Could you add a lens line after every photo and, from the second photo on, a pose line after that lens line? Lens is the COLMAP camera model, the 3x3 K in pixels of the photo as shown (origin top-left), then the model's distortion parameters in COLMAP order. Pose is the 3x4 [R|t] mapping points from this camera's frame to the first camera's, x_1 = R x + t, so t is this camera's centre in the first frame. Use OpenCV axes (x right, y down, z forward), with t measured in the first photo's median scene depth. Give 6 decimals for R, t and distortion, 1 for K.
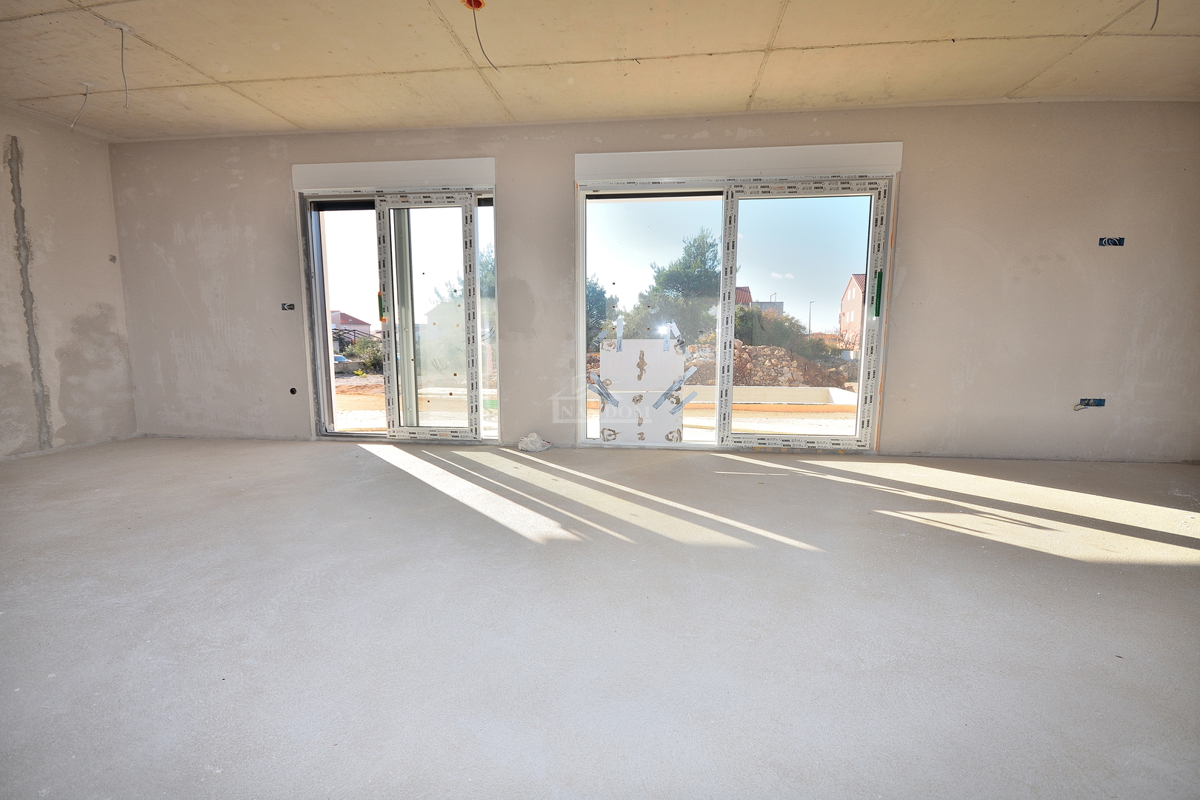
lens RADIAL K [[528.6, 0, 605.4], [0, 528.6, 405.1], [0, 0, 1]] dist [-0.001528, -0.000996]
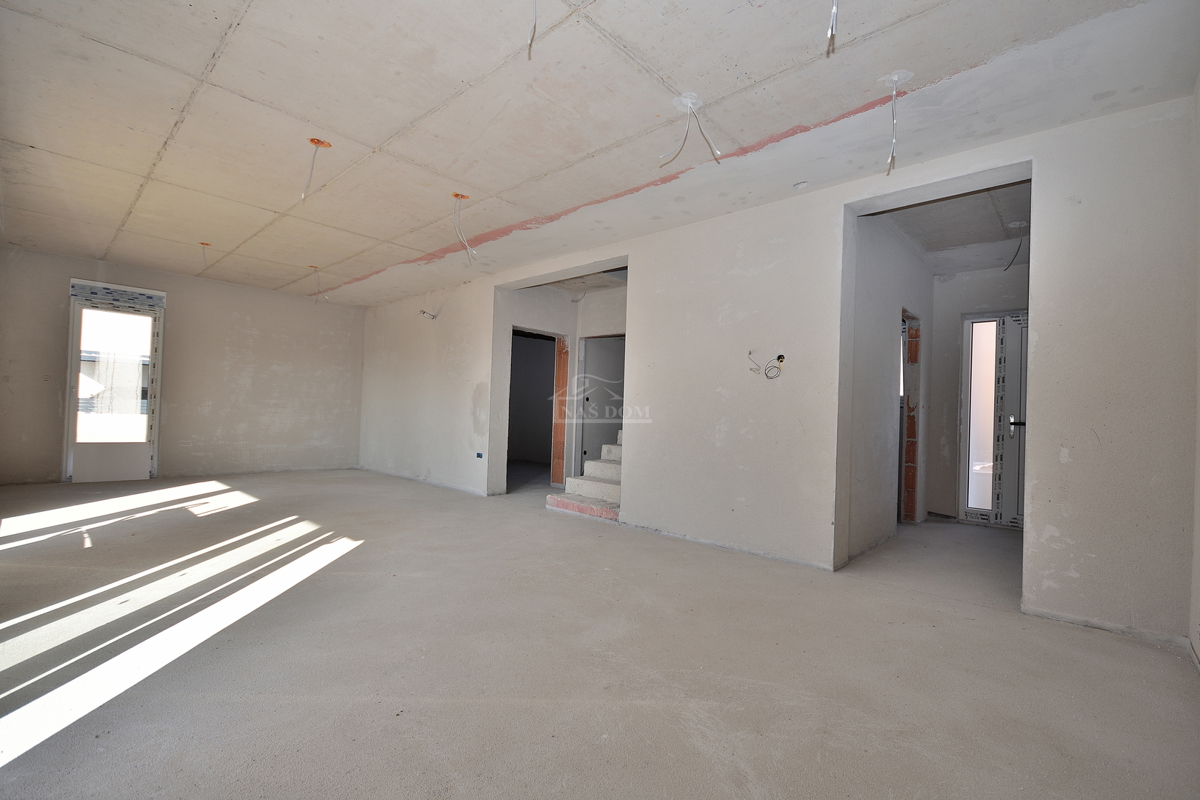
lens RADIAL K [[528.6, 0, 605.4], [0, 528.6, 405.1], [0, 0, 1]] dist [-0.001528, -0.000996]
pose [[-0.811692, -0.017764, 0.583816, -0.975813], [0.037715, 0.995858, 0.082737, -0.150531], [-0.582867, 0.089176, -0.807659, 1.069687]]
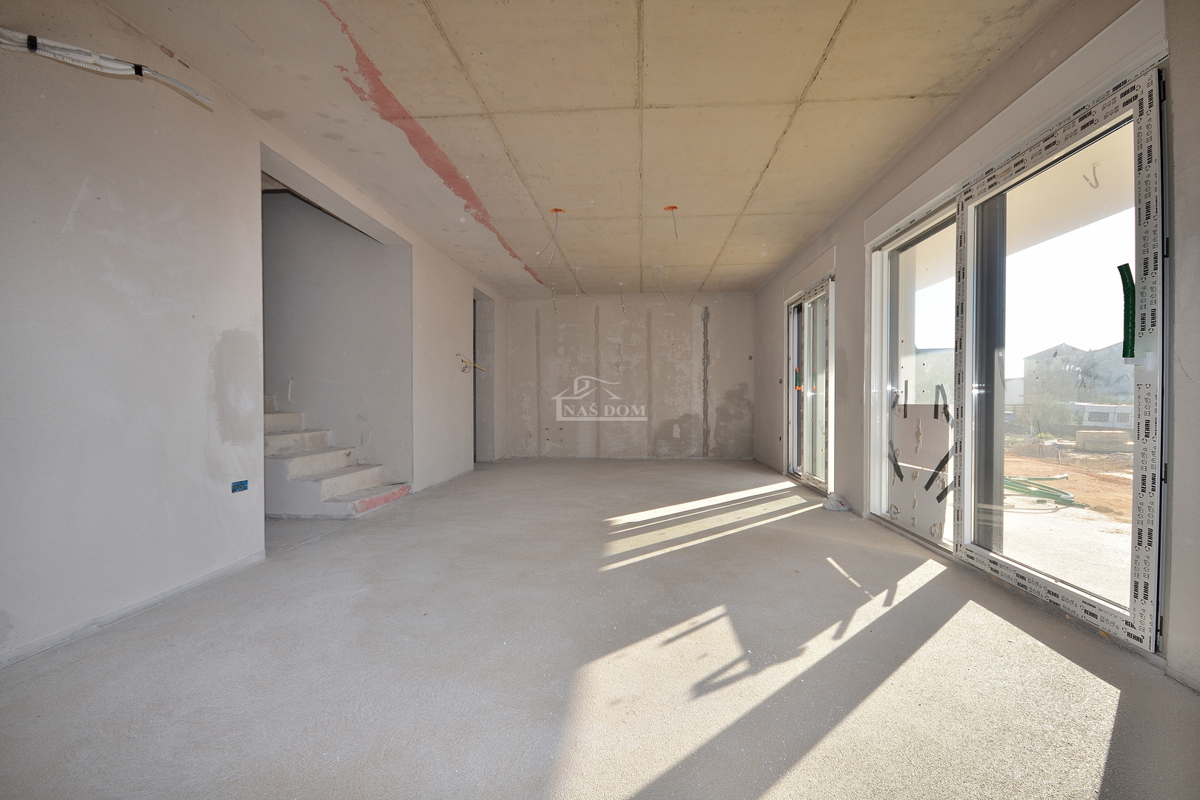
lens RADIAL K [[528.6, 0, 605.4], [0, 528.6, 405.1], [0, 0, 1]] dist [-0.001528, -0.000996]
pose [[0.051332, 0.006499, -0.998661, 0.930378], [-0.125316, 0.992117, 0.000016, -0.065543], [0.990788, 0.125147, 0.051741, 0.507036]]
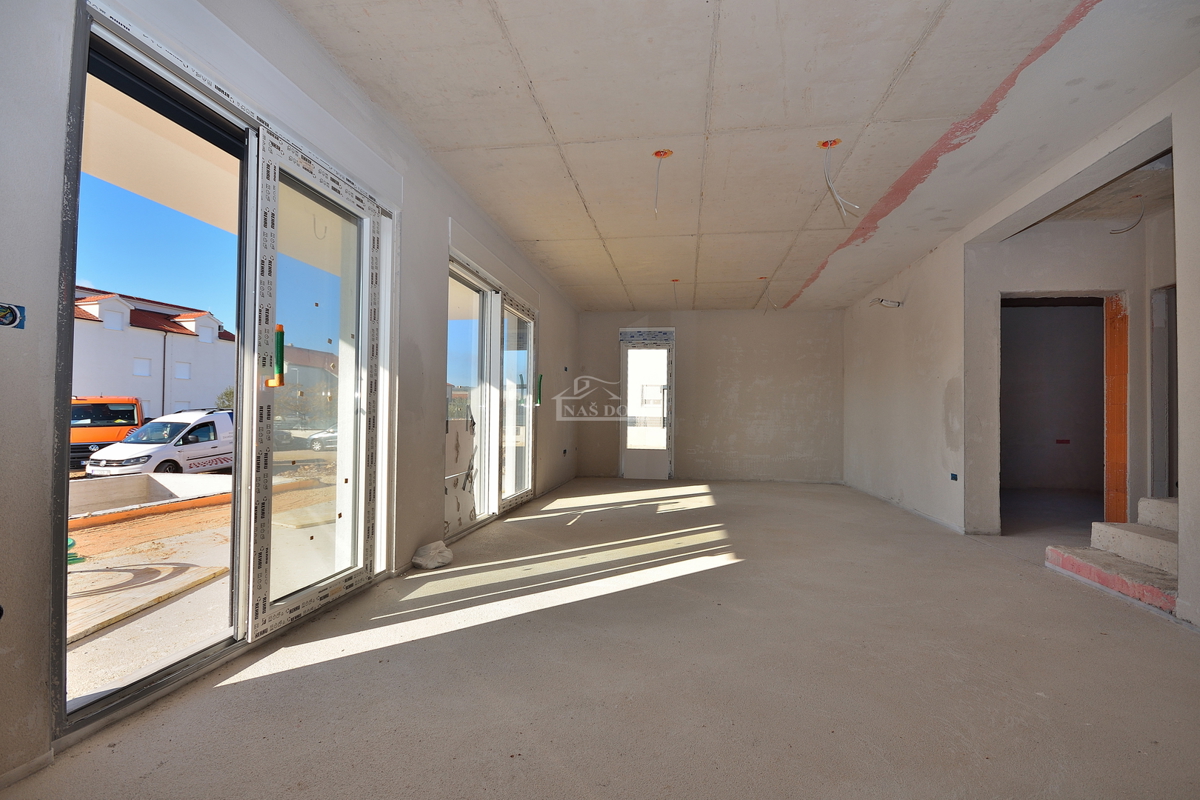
lens RADIAL K [[544.8, 0, 597.7], [0, 544.8, 407.6], [0, 0, 1]] dist [0.000679, -0.007103]
pose [[0.038178, 0.015063, 0.999157, -0.981076], [0.114782, 0.993202, -0.019359, -0.105606], [-0.992657, 0.115424, 0.036189, 0.759219]]
